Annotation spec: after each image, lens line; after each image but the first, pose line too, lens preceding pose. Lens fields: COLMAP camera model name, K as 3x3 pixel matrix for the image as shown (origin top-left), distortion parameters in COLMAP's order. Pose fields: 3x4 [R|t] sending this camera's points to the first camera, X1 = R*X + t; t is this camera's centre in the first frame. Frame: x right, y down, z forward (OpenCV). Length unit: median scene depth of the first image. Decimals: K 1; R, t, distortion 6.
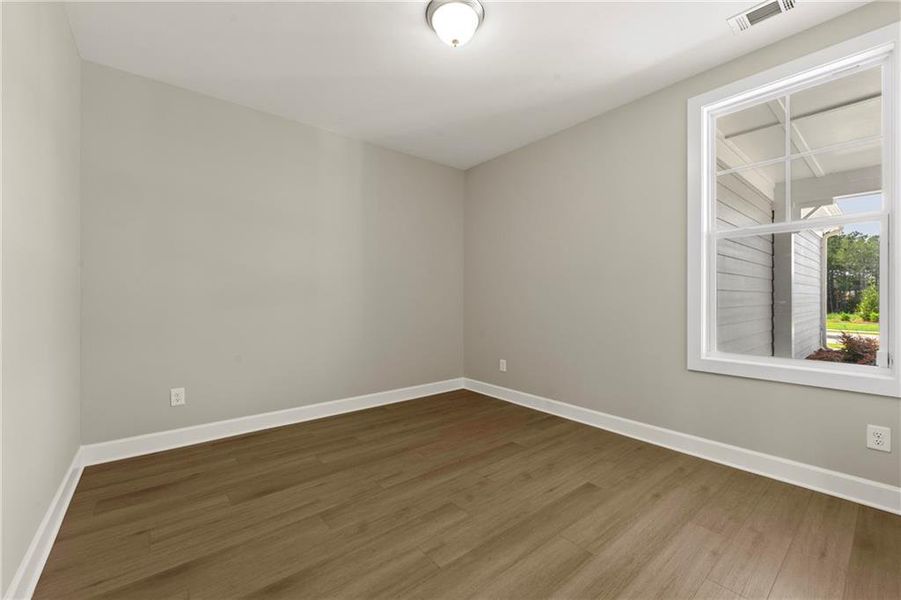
lens RADIAL K [[364.8, 0, 448.7], [0, 364.8, 299.4], [0, 0, 1]] dist [0.000525, -0.000052]
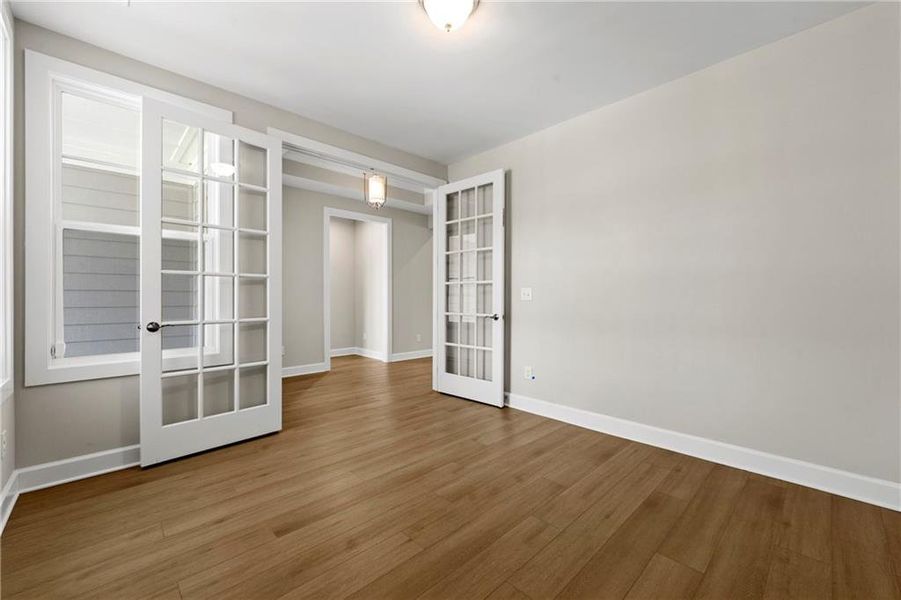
lens RADIAL K [[364.8, 0, 444.4], [0, 364.8, 299.4], [0, 0, 1]] dist [0.000525, -0.000052]
pose [[-0.998309, -0.000534, -0.058120, 0.082599], [-0.001003, 0.999967, 0.008044, -0.002151], [0.058114, 0.008089, -0.998277, 1.916943]]
